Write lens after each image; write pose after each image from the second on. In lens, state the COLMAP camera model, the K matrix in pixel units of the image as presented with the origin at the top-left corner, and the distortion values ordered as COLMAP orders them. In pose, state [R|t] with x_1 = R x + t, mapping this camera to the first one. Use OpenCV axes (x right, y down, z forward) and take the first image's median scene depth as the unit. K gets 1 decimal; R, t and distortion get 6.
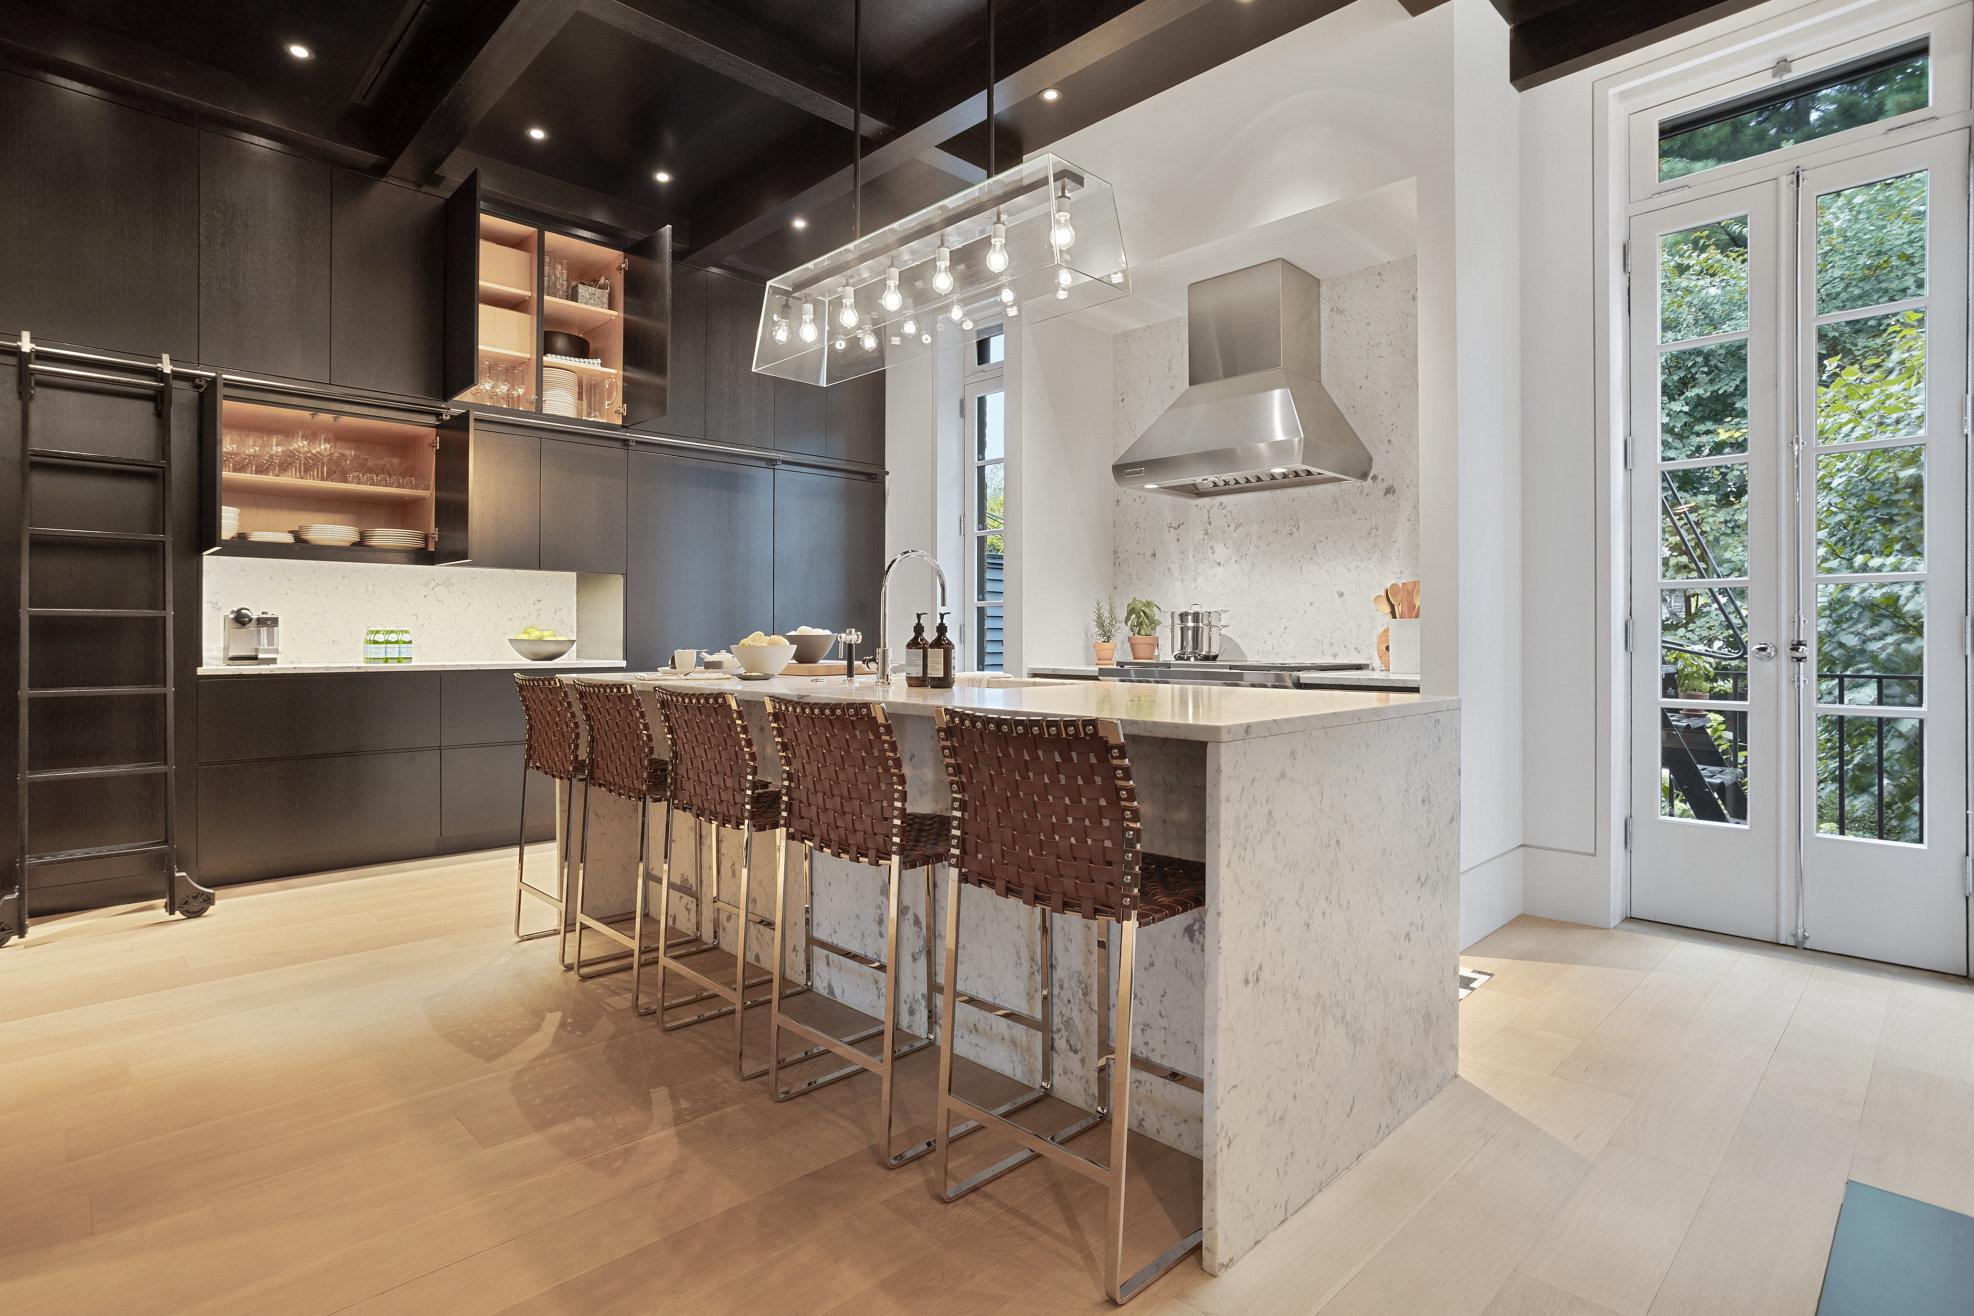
lens RADIAL K [[993.4, 0, 1058.3], [0, 993.4, 649.2], [0, 0, 1]] dist [-0.018789, 0.010101]
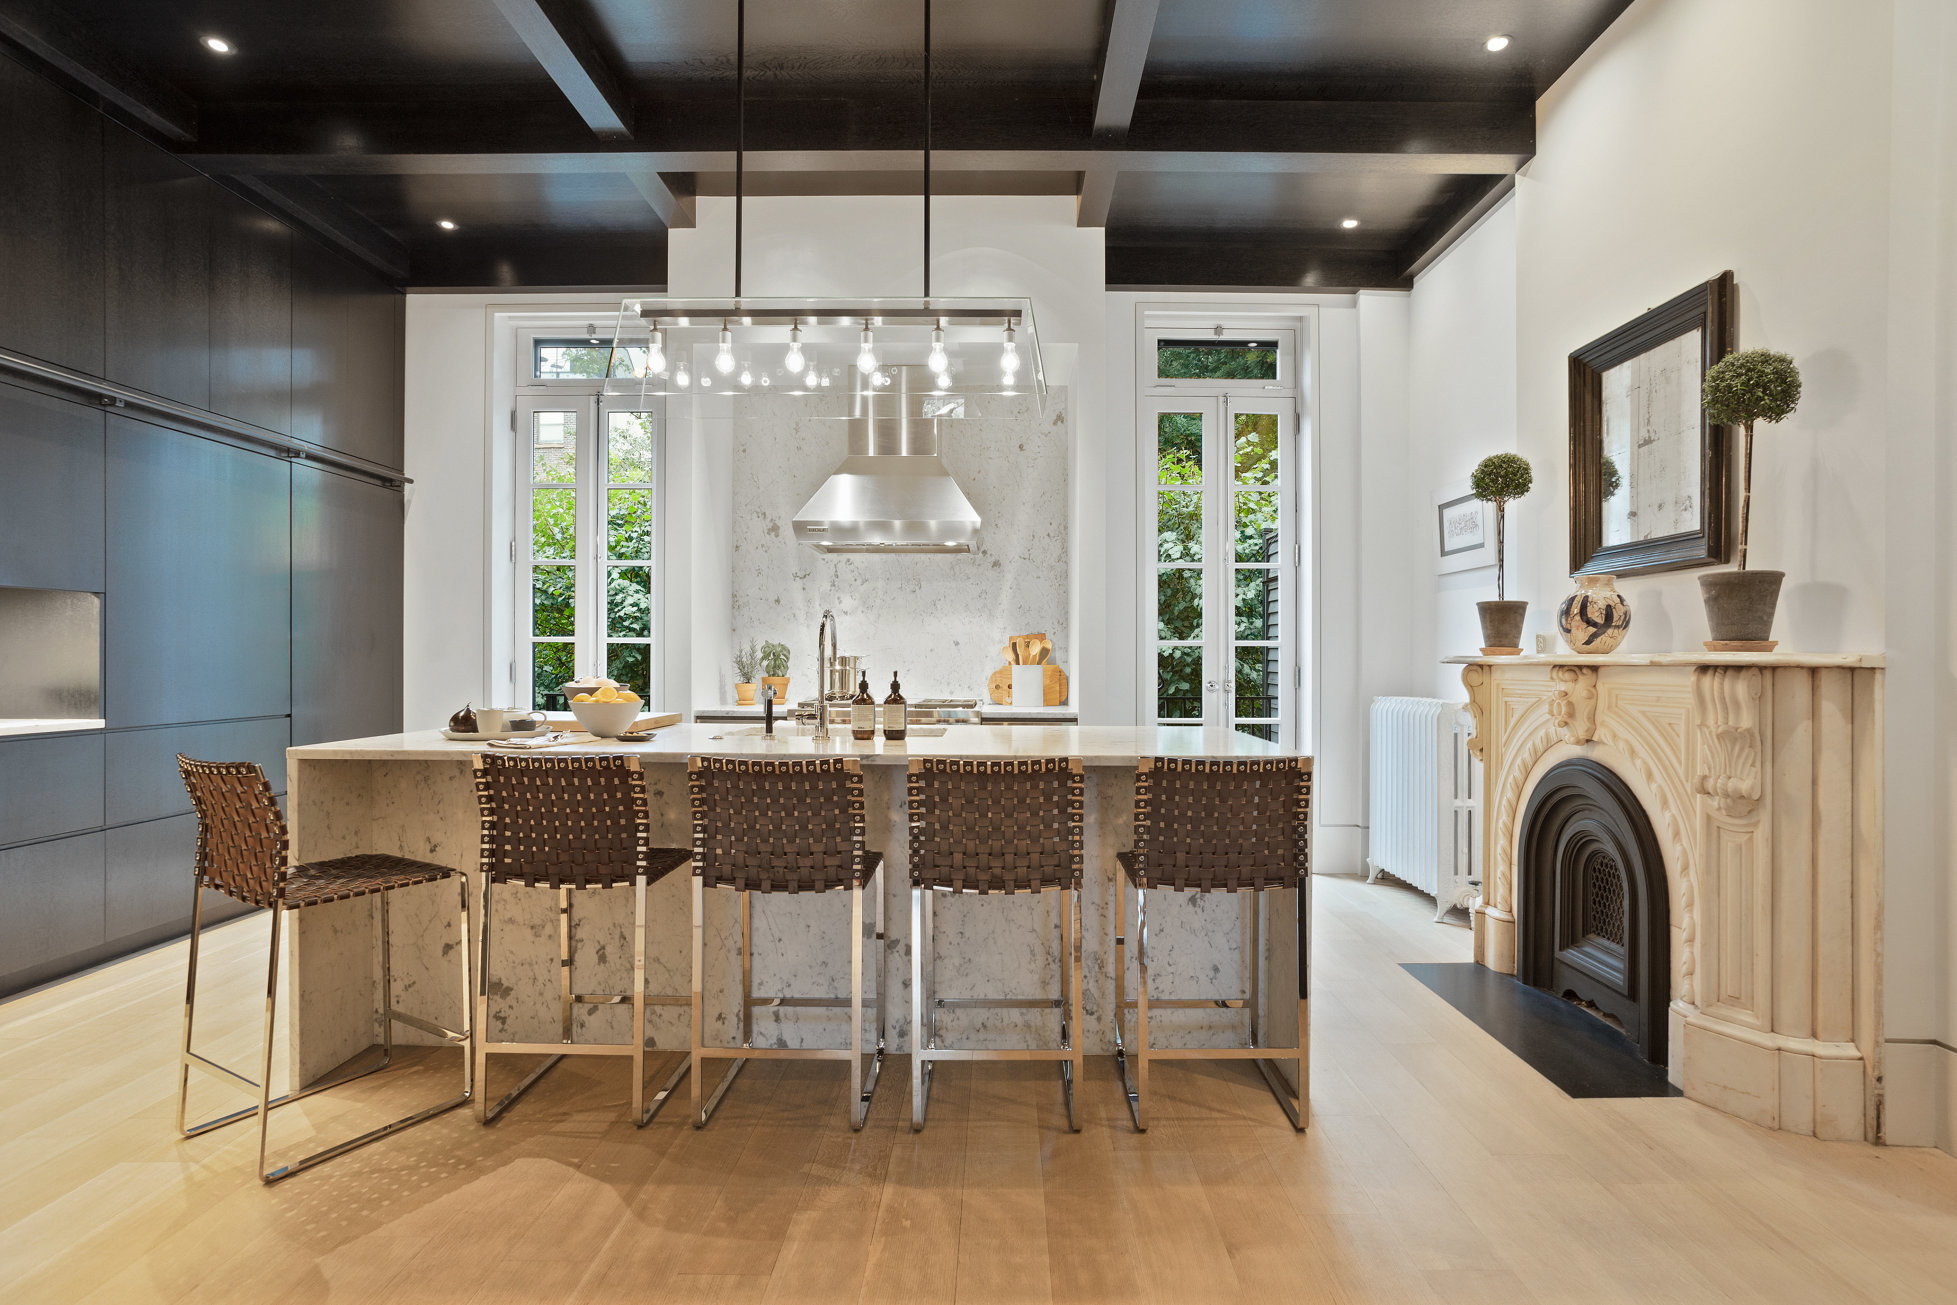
lens RADIAL K [[984.8, 0, 967.4], [0, 984.8, 660.2], [0, 0, 1]] dist [-0.018789, 0.010101]
pose [[0.695987, -0.000918, 0.718054, -0.901129], [-0.002377, 0.999991, 0.003583, -0.054779], [-0.718051, -0.004200, 0.695978, 0.194842]]
